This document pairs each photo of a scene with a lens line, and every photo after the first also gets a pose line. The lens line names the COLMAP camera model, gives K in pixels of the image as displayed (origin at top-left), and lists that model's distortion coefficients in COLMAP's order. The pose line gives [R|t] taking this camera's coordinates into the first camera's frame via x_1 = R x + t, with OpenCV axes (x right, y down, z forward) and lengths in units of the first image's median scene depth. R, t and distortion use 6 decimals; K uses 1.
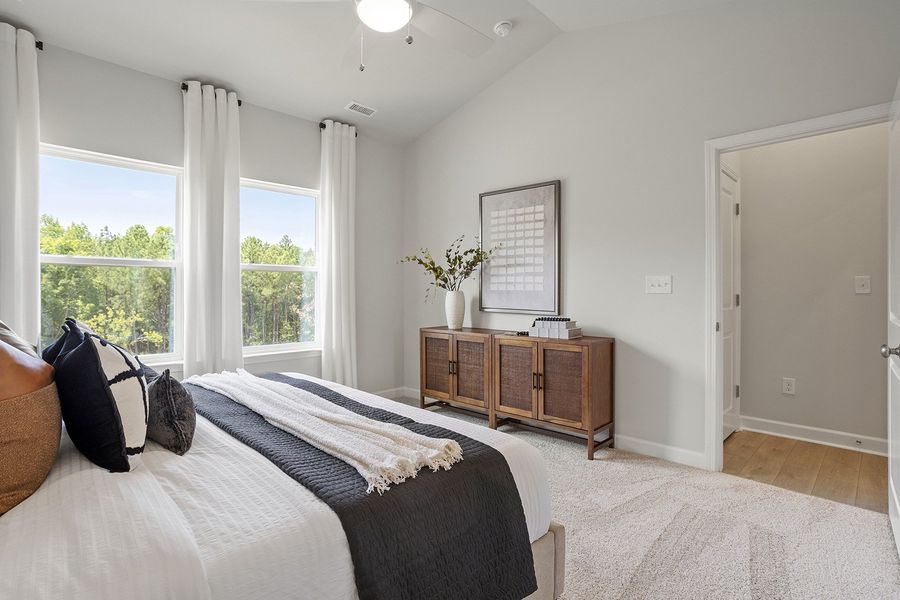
lens RADIAL K [[430.6, 0, 450.0], [0, 430.6, 300.0], [0, 0, 1]] dist [-0.051779, 0.019360]
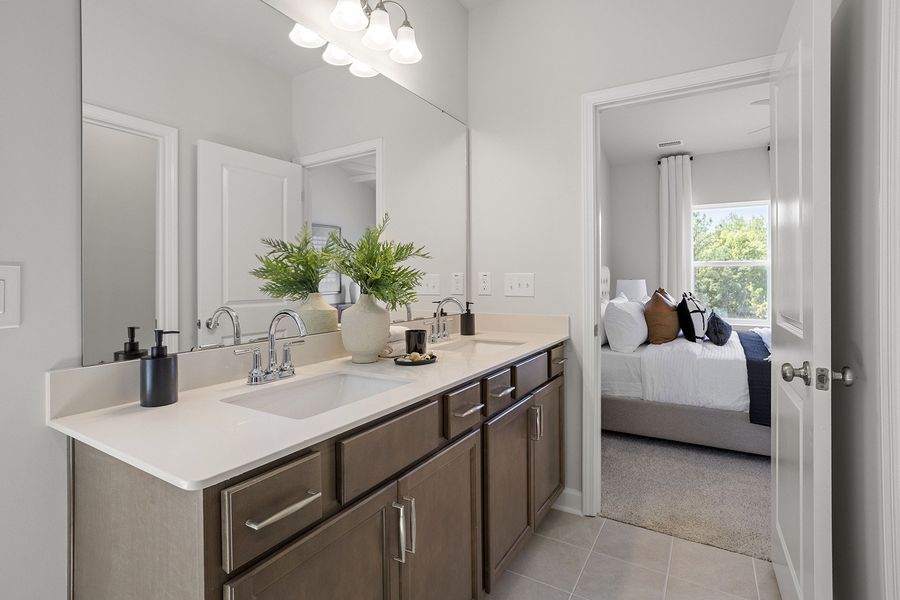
lens RADIAL K [[434.4, 0, 448.9], [0, 434.4, 294.0], [0, 0, 1]] dist [-0.052404, 0.029006]
pose [[0.208978, 0.018191, -0.977751, 1.520492], [0.005284, 0.999791, 0.019731, -0.007554], [0.977906, -0.009290, 0.208838, -1.113331]]
